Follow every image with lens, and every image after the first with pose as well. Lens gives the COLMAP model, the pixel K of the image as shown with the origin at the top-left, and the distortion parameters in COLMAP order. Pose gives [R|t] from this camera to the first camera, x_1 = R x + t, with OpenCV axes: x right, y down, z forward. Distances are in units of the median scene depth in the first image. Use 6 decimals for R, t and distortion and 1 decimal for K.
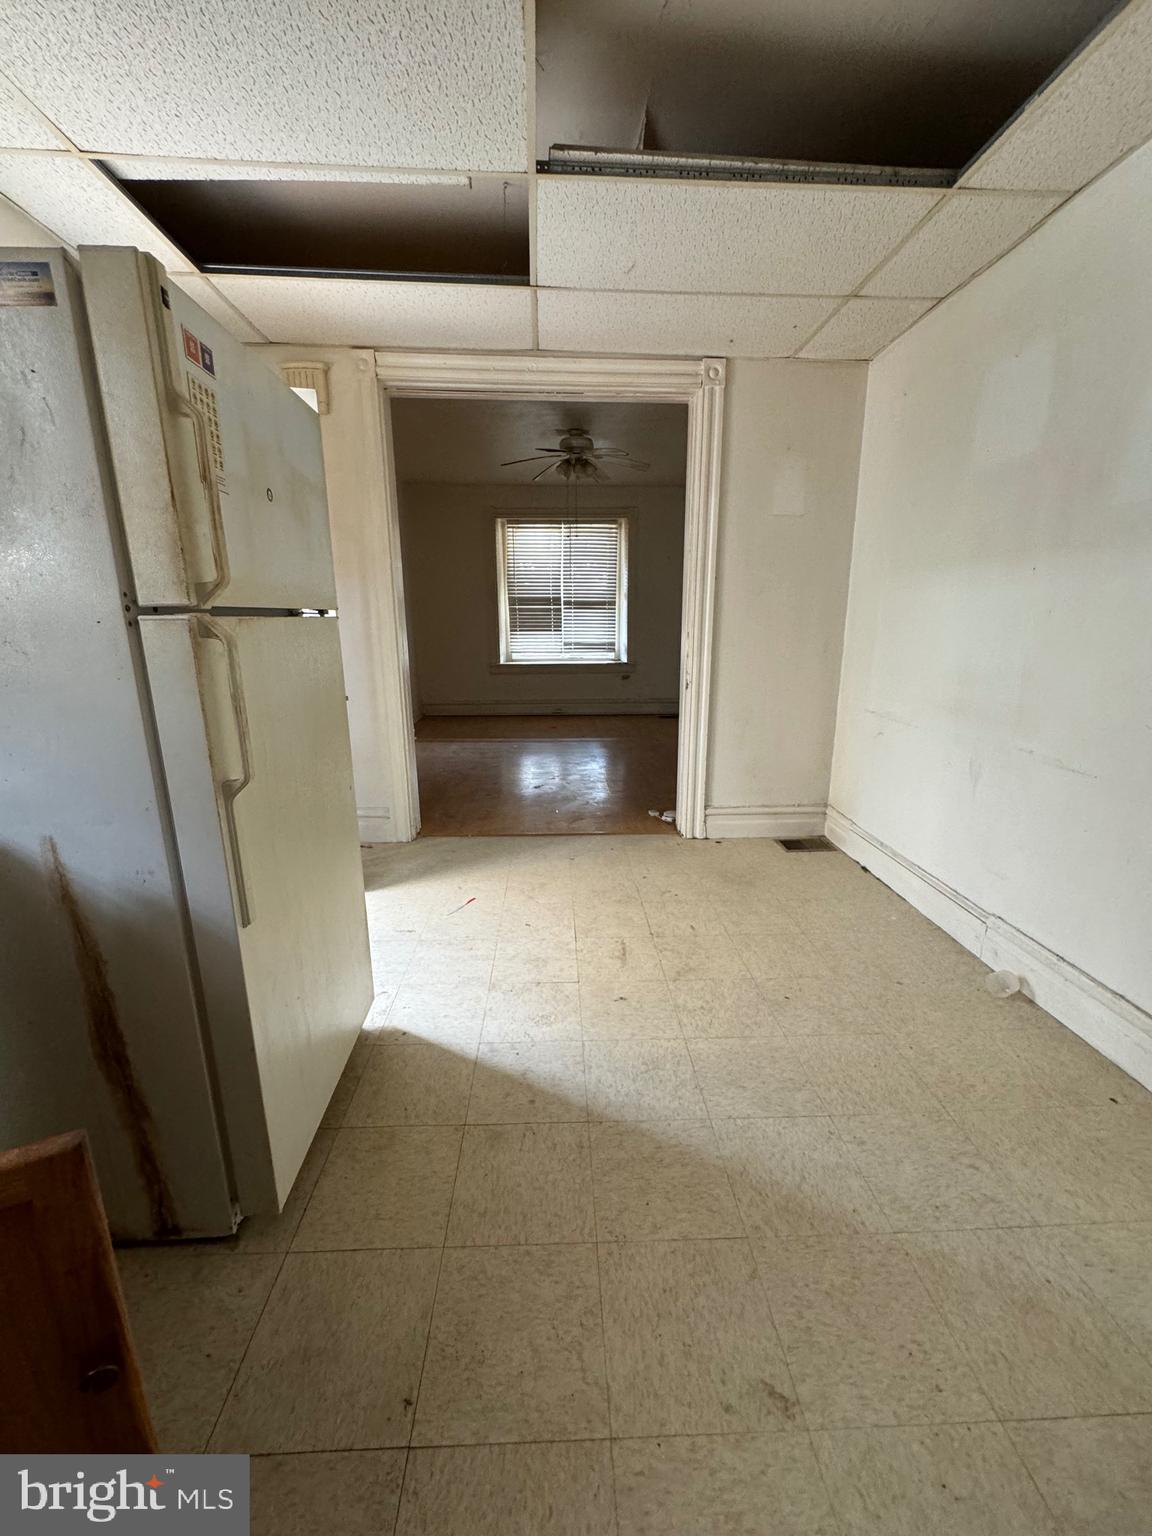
lens RADIAL K [[620.8, 0, 579.6], [0, 620.8, 771.9], [0, 0, 1]] dist [-0.009573, 0.000364]
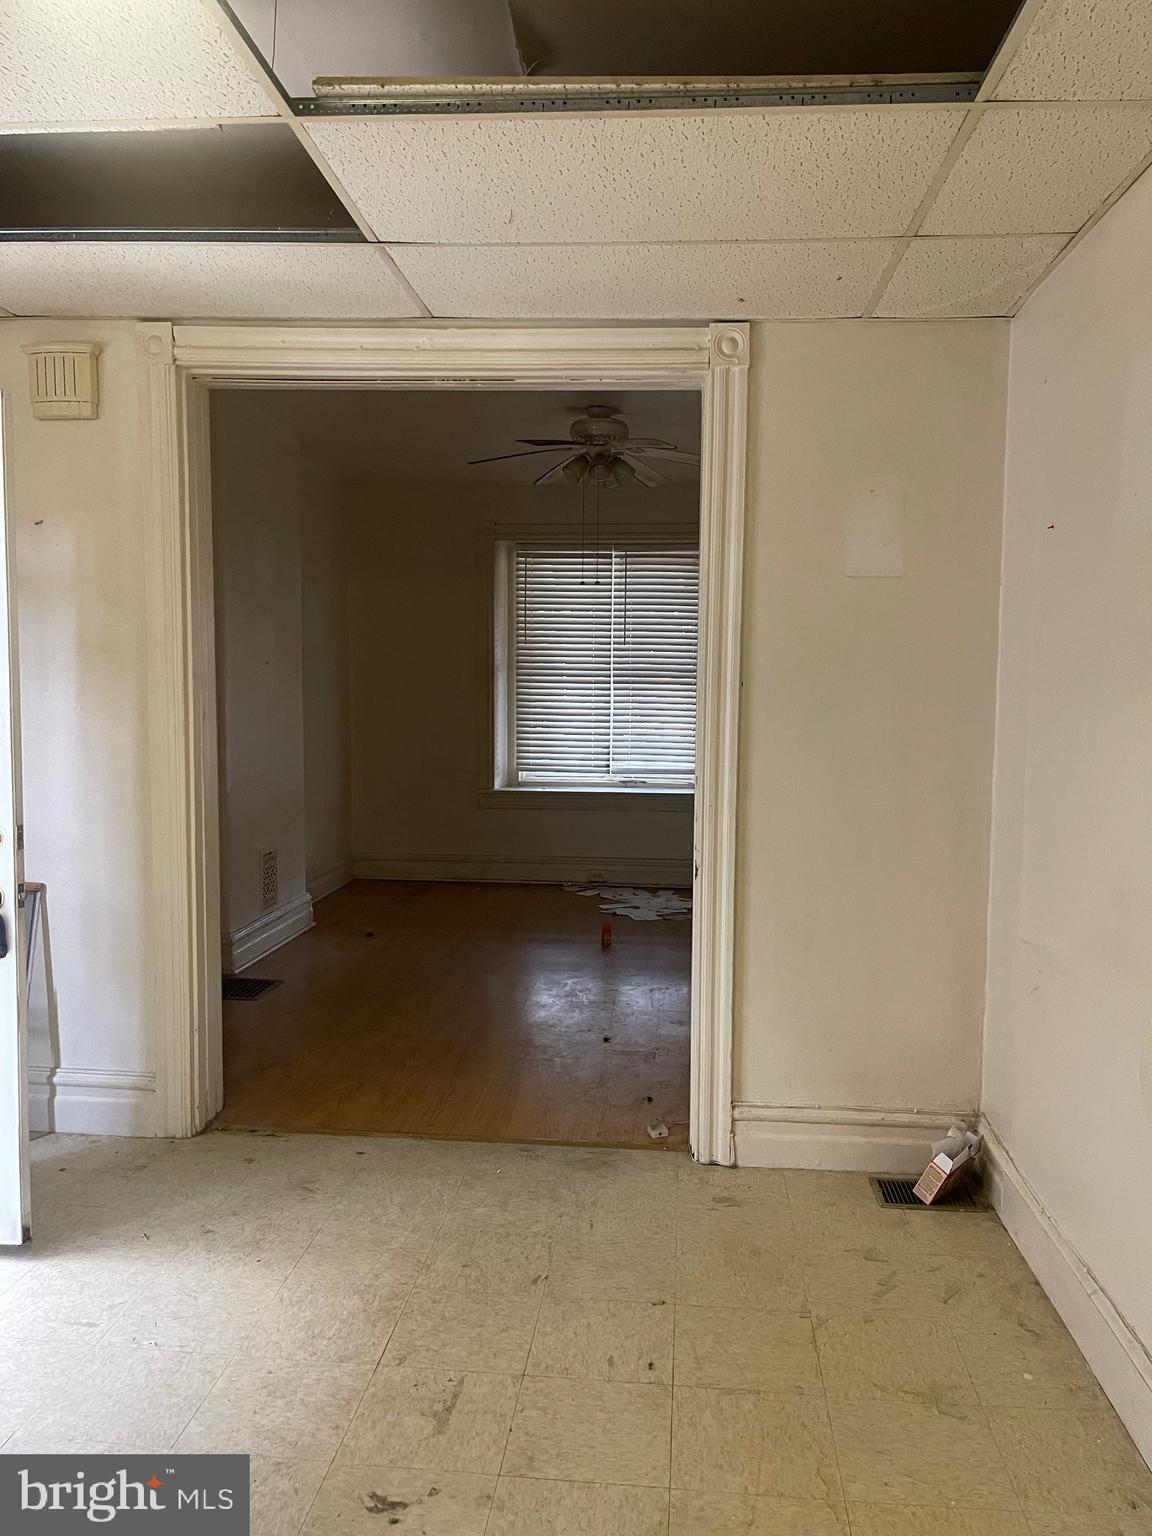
lens RADIAL K [[1165.0, 0, 583.1], [0, 1165.0, 769.0], [0, 0, 1]] dist [0.053180, -0.078644]
pose [[0.992647, 0.024263, -0.118586, 0.228426], [-0.044566, 0.984141, -0.171697, -0.054980], [0.112540, 0.175719, 0.977986, -0.033068]]
